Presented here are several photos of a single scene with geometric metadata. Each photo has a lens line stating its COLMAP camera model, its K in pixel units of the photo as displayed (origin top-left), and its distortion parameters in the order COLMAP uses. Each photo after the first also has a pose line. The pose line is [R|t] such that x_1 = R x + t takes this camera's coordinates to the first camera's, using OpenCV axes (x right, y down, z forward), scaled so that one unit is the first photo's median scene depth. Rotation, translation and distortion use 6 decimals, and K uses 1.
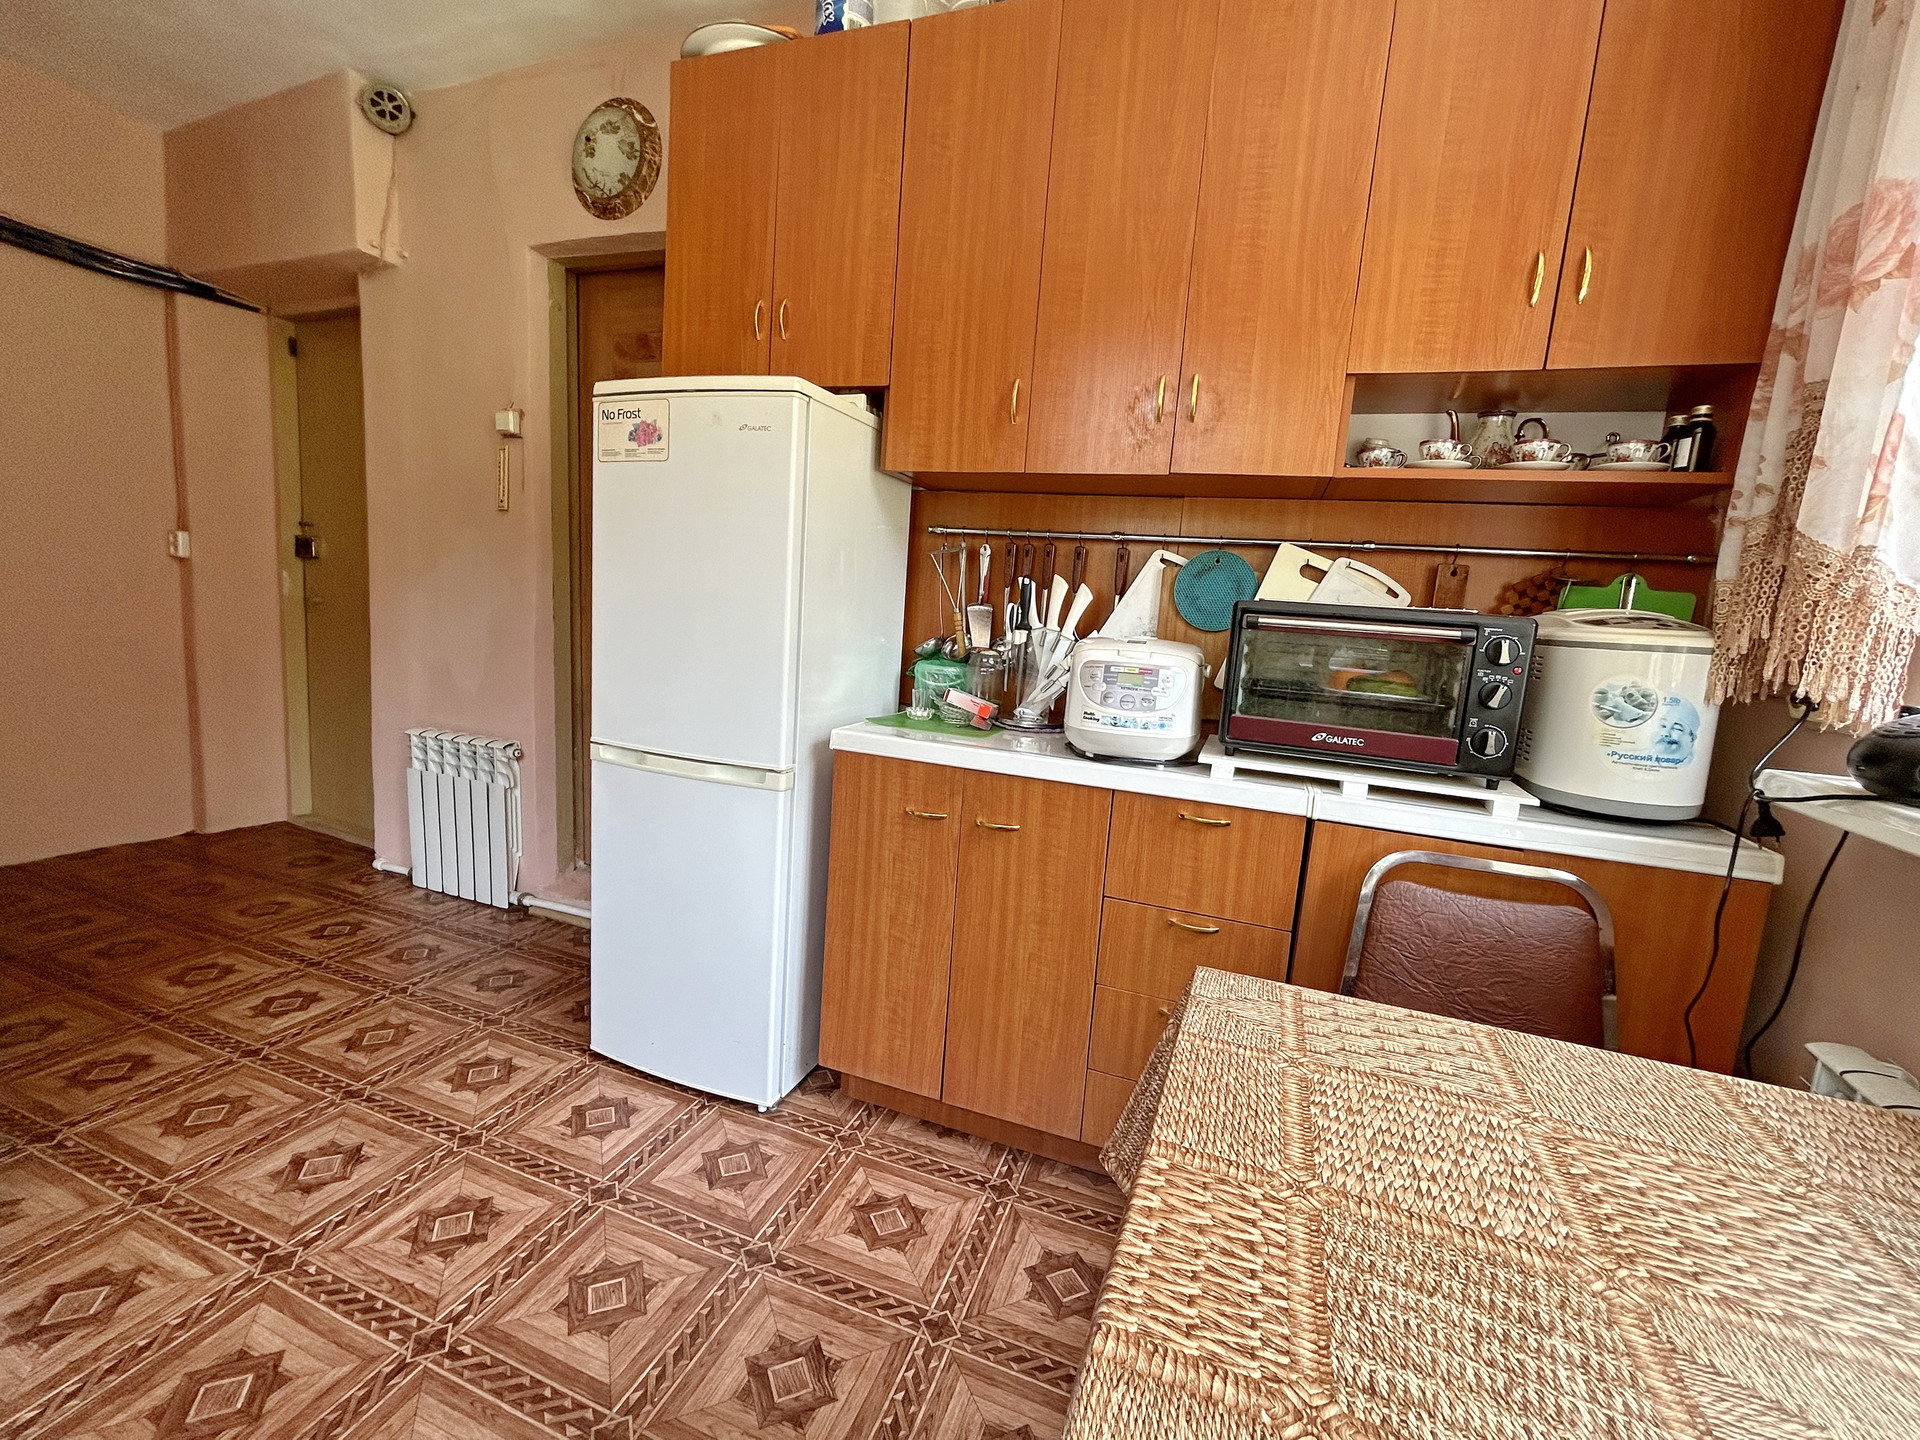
lens RADIAL K [[780.9, 0, 962.9], [0, 780.9, 723.0], [0, 0, 1]] dist [0.000897, 0.000294]
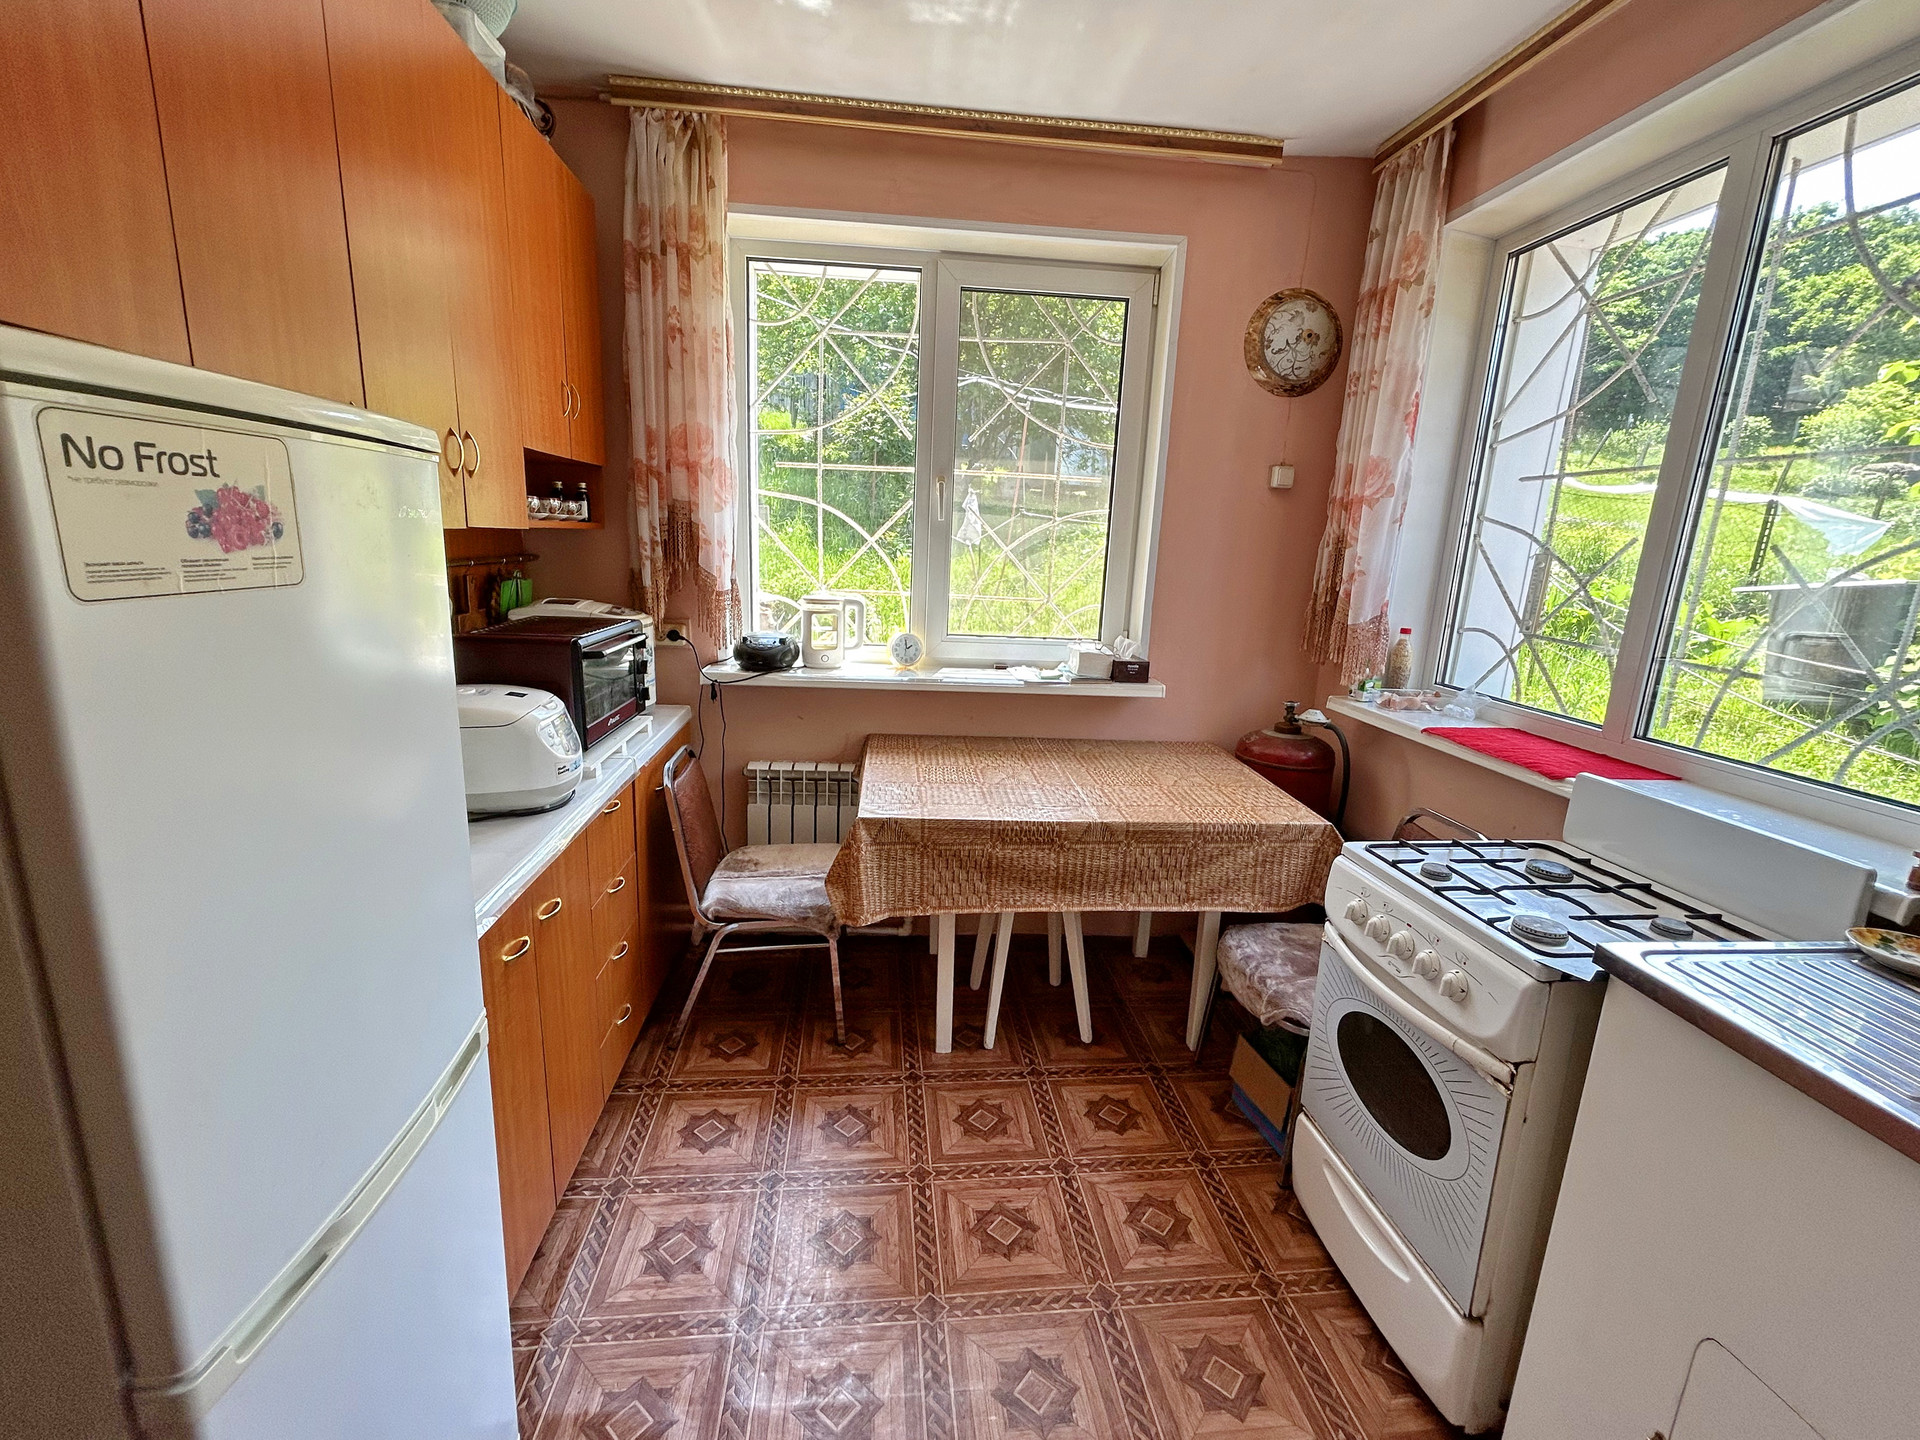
lens RADIAL K [[780.9, 0, 954.3], [0, 780.9, 711.9], [0, 0, 1]] dist [0.000897, 0.000294]
pose [[-0.437005, -0.281667, 0.854219, -0.915298], [0.065707, 0.937169, 0.342634, -0.389557], [-0.897056, 0.205861, -0.391040, 0.852016]]
